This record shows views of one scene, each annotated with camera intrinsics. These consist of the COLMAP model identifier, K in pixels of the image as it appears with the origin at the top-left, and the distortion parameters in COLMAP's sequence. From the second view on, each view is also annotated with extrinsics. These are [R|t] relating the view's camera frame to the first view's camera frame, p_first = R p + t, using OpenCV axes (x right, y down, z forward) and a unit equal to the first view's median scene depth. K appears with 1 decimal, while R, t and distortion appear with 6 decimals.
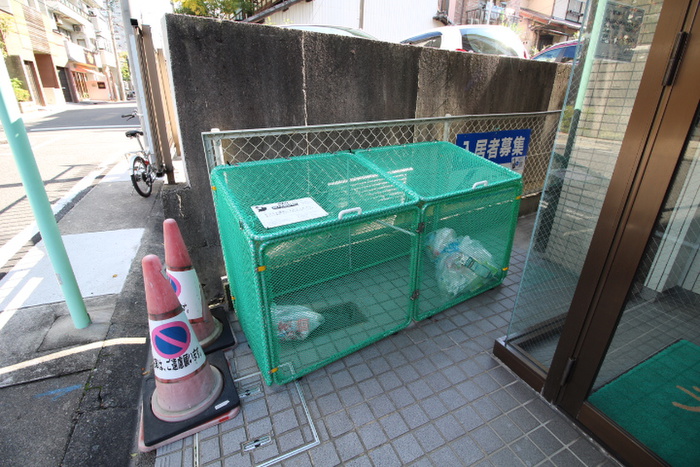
lens RADIAL K [[324.6, 0, 344.8], [0, 324.6, 222.0], [0, 0, 1]] dist [-0.014475, -0.002037]
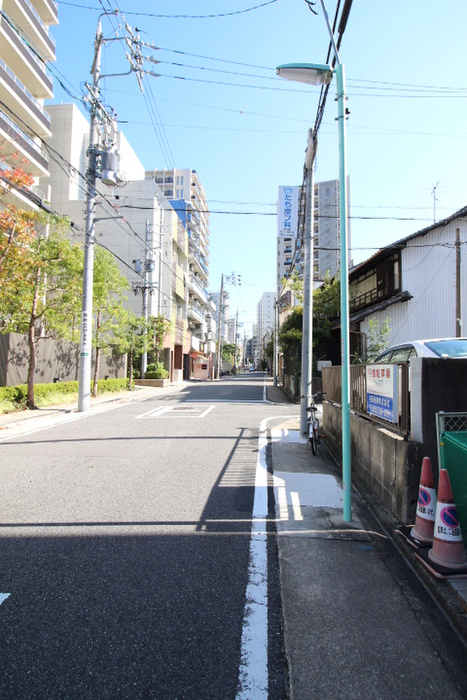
lens RADIAL K [[360.6, 0, 235.9], [0, 360.6, 349.6], [0, 0, 1]] dist [-0.006148, -0.001352]
pose [[0.896295, -0.026313, -0.442677, -0.048757], [-0.164437, 0.907354, -0.386872, 0.034155], [0.411844, 0.419544, 0.808930, -0.116394]]
